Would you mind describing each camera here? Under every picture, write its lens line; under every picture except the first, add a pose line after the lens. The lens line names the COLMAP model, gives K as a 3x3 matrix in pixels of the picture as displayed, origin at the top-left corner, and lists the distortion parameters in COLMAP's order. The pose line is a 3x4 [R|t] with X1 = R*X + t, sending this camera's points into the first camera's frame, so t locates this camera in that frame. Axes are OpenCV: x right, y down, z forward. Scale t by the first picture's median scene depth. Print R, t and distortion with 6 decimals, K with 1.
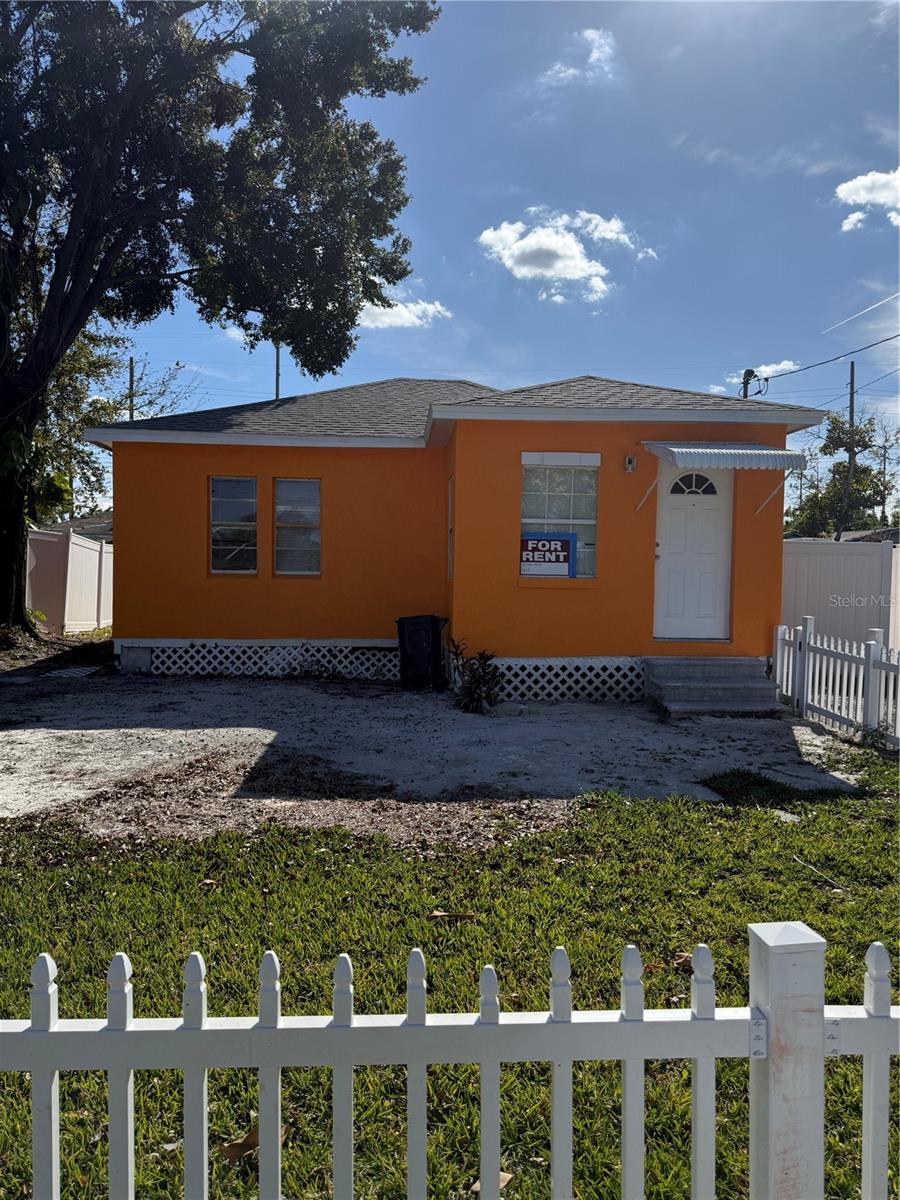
lens RADIAL K [[832.1, 0, 451.1], [0, 832.1, 601.5], [0, 0, 1]] dist [0.006602, 0.000438]
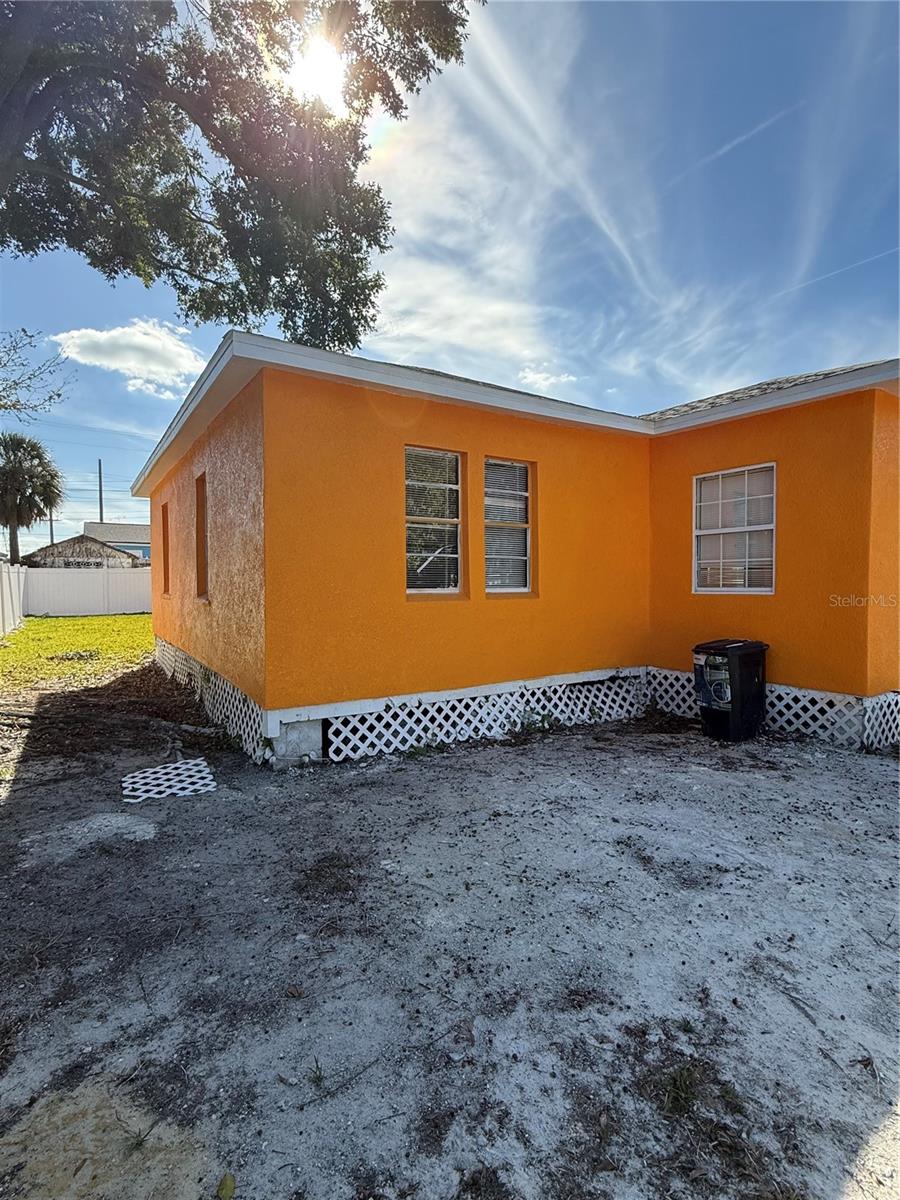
lens RADIAL K [[604.7, 0, 448.5], [0, 604.7, 600.2], [0, 0, 1]] dist [-0.000581, 0.000017]
pose [[0.883307, -0.031239, 0.467753, -0.484167], [0.031640, 0.999475, 0.007002, -0.031649], [-0.467726, 0.008615, 0.883831, 0.565246]]
